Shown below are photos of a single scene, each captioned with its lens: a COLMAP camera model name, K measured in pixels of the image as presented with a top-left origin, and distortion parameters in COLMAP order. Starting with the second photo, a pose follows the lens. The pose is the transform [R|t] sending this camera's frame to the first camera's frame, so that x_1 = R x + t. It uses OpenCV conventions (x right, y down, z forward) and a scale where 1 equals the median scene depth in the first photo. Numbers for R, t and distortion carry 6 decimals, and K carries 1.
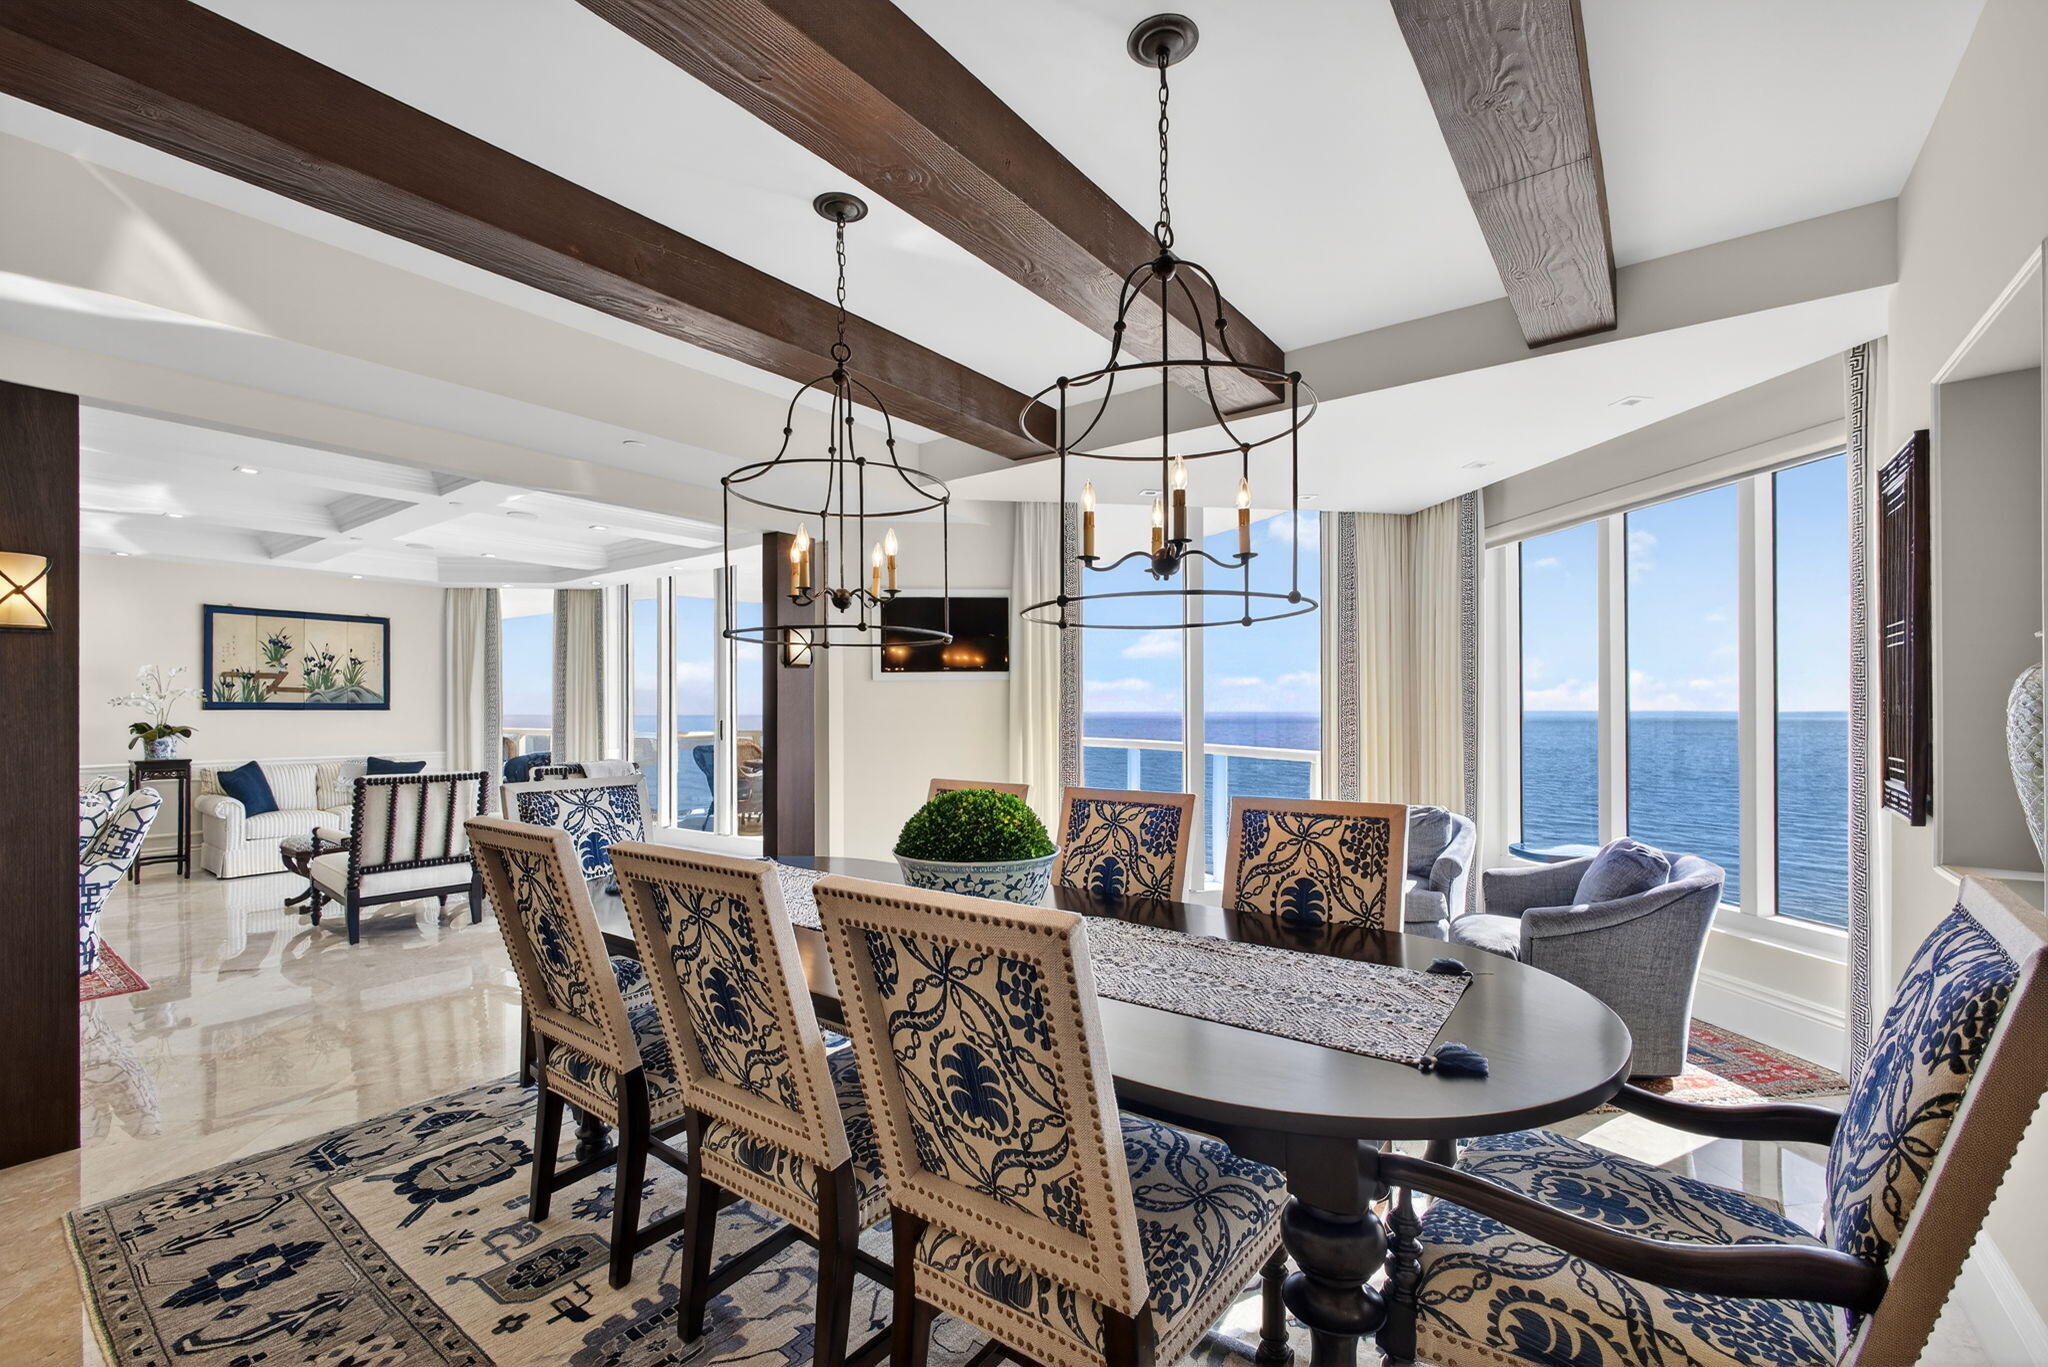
lens RADIAL K [[862.3, 0, 1018.9], [0, 862.3, 704.7], [0, 0, 1]] dist [0.000288, 0.000298]
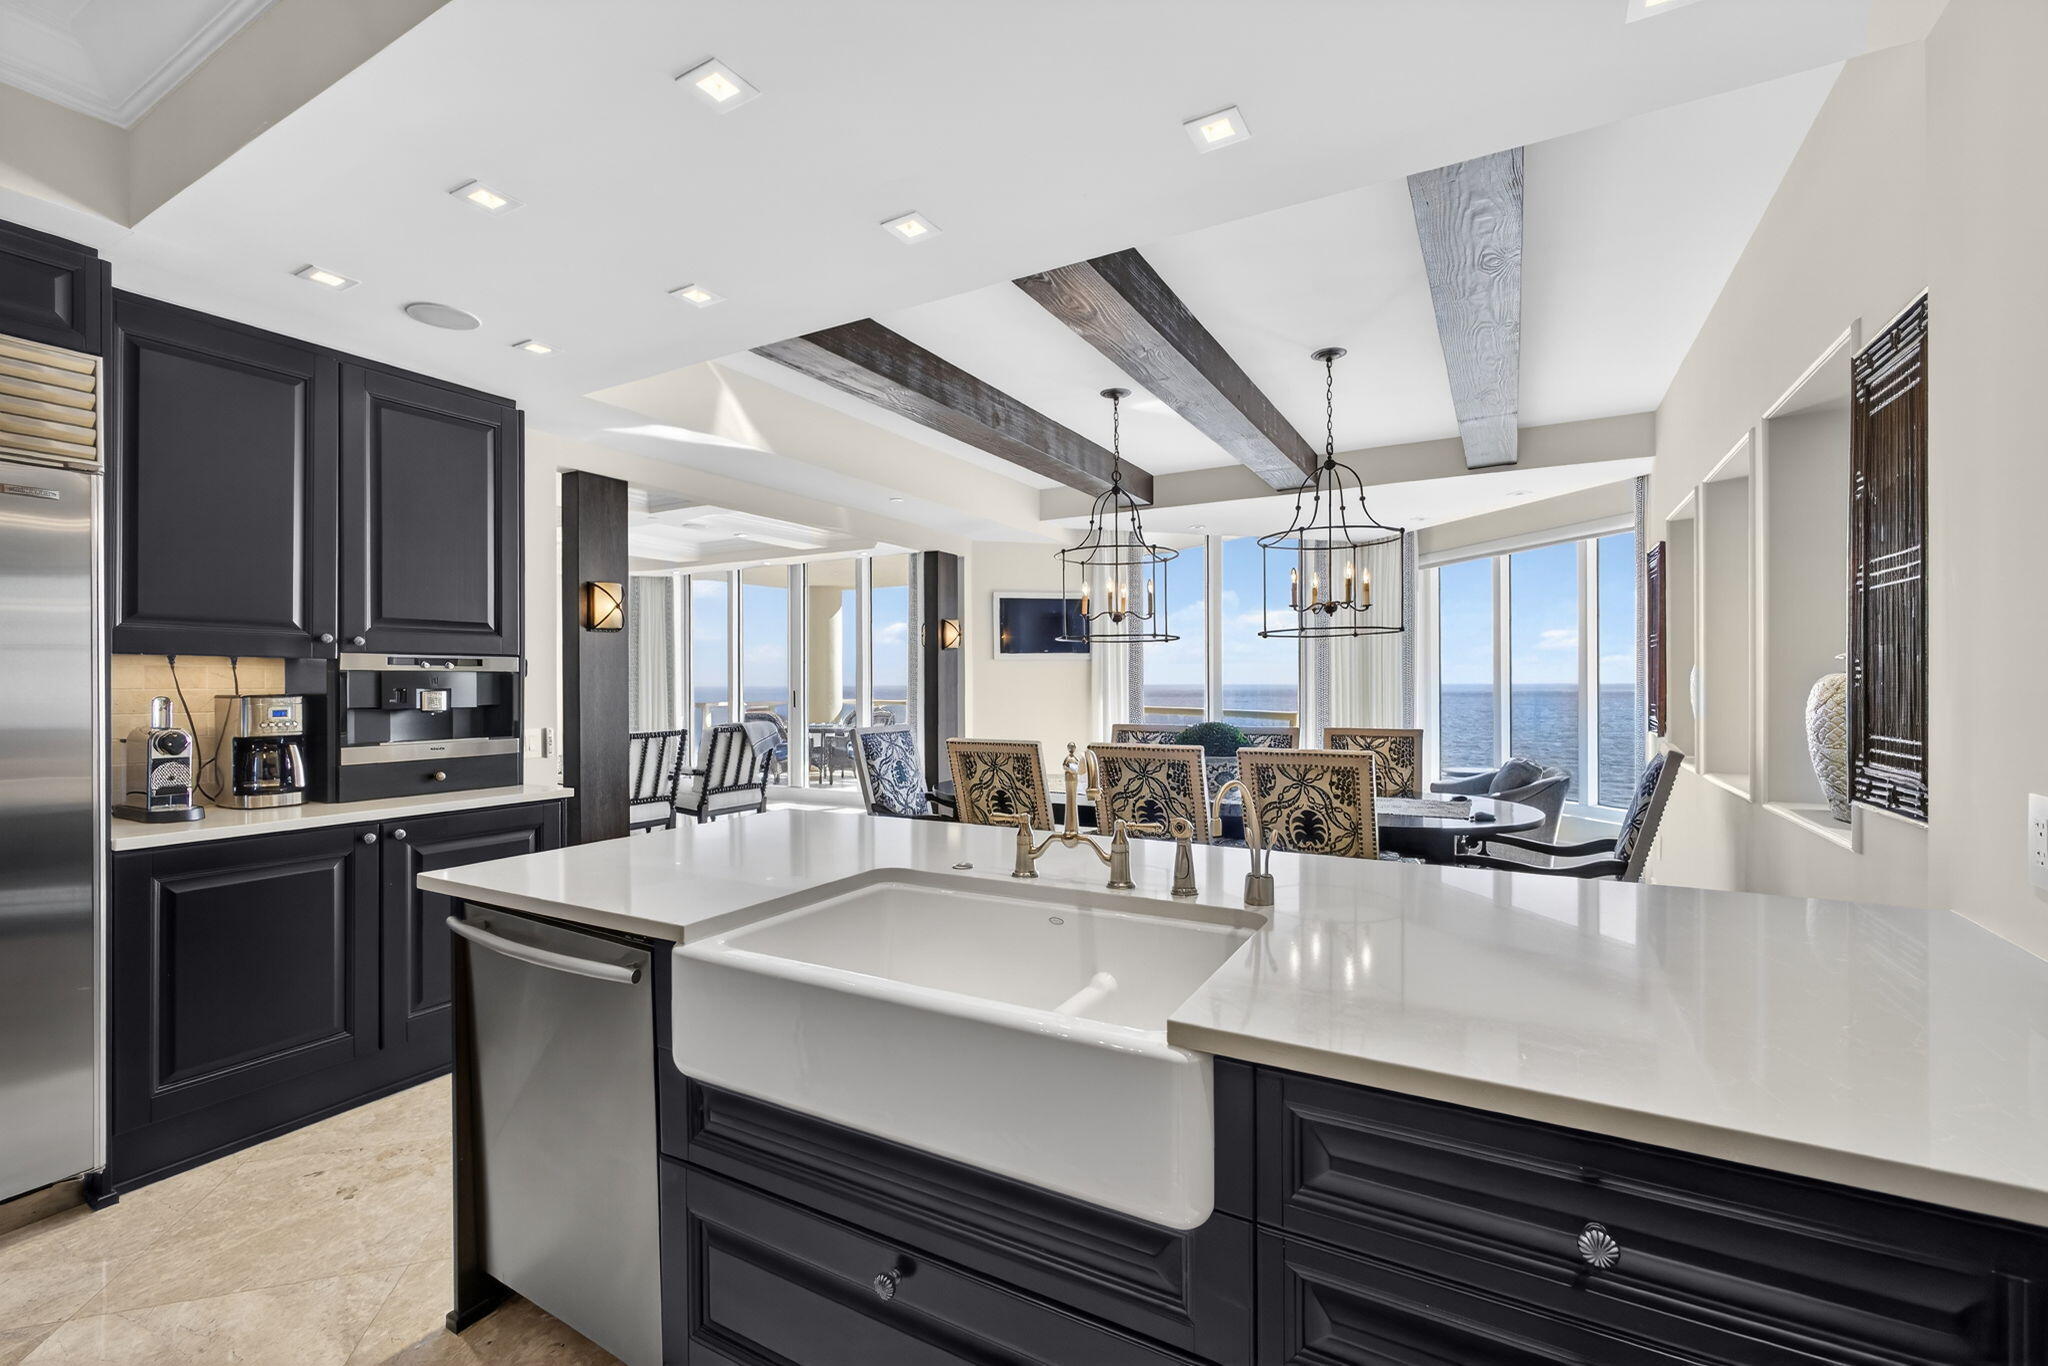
lens RADIAL K [[855.8, 0, 1024.1], [0, 855.8, 686.6], [0, 0, 1]] dist [-0.012060, 0.000150]
pose [[0.991669, 0.000080, 0.128810, -0.349361], [-0.001084, 0.999970, 0.007729, 0.004548], [-0.128805, -0.007805, 0.991639, -0.394453]]
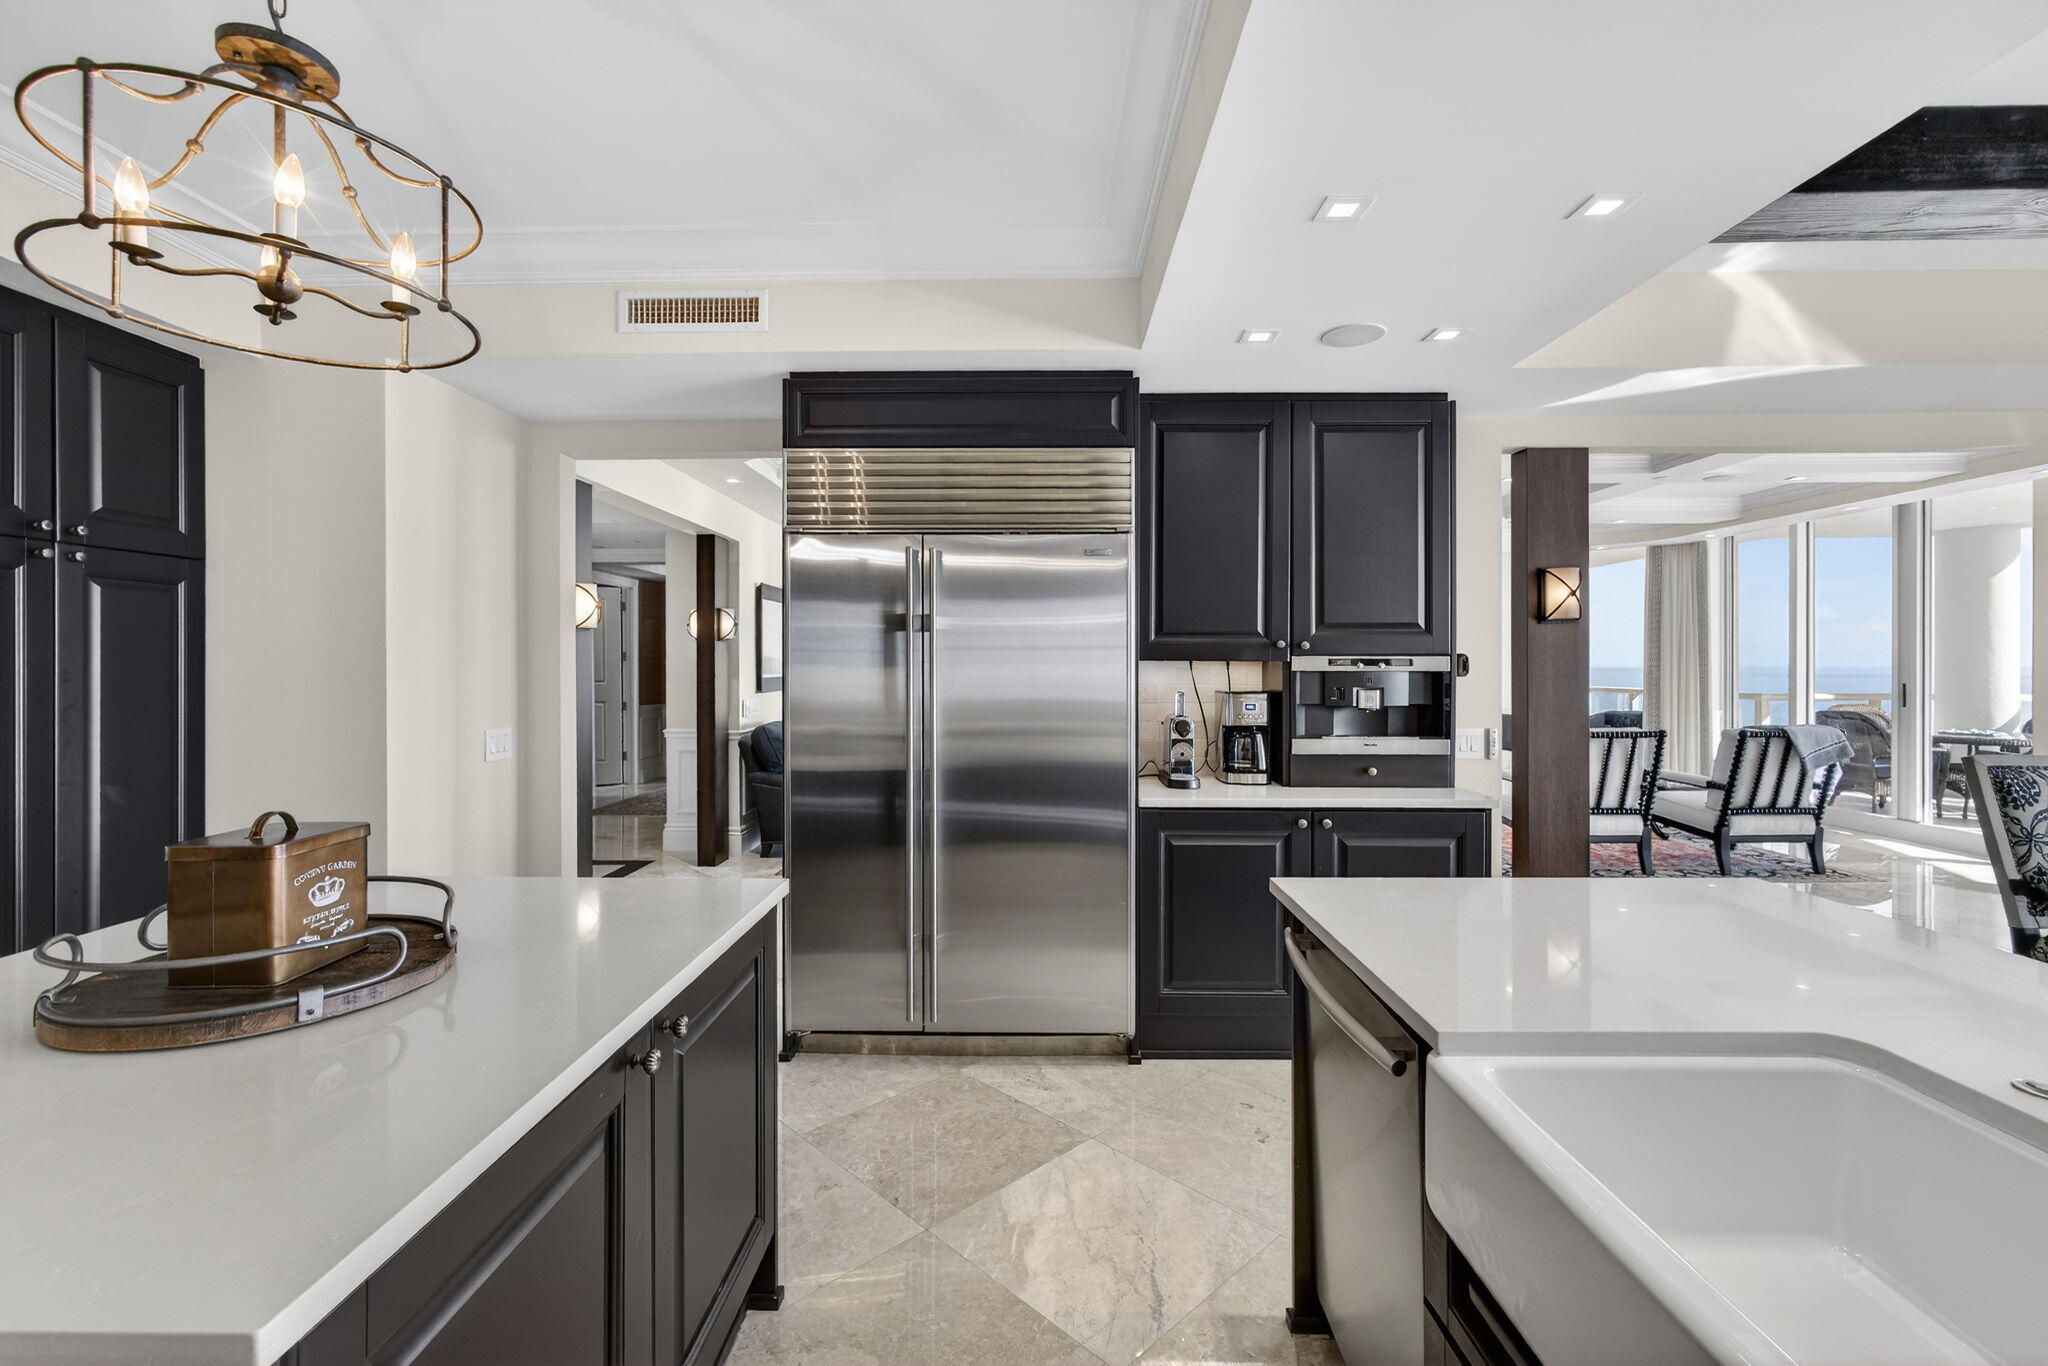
lens RADIAL K [[871.9, 0, 1024.5], [0, 871.9, 673.2], [0, 0, 1]] dist [-0.012874, 0.006768]
pose [[0.598812, 0.006905, -0.800860, -0.331866], [0.000693, 0.999958, 0.009139, -0.001409], [0.800889, -0.006027, 0.598782, -0.362830]]
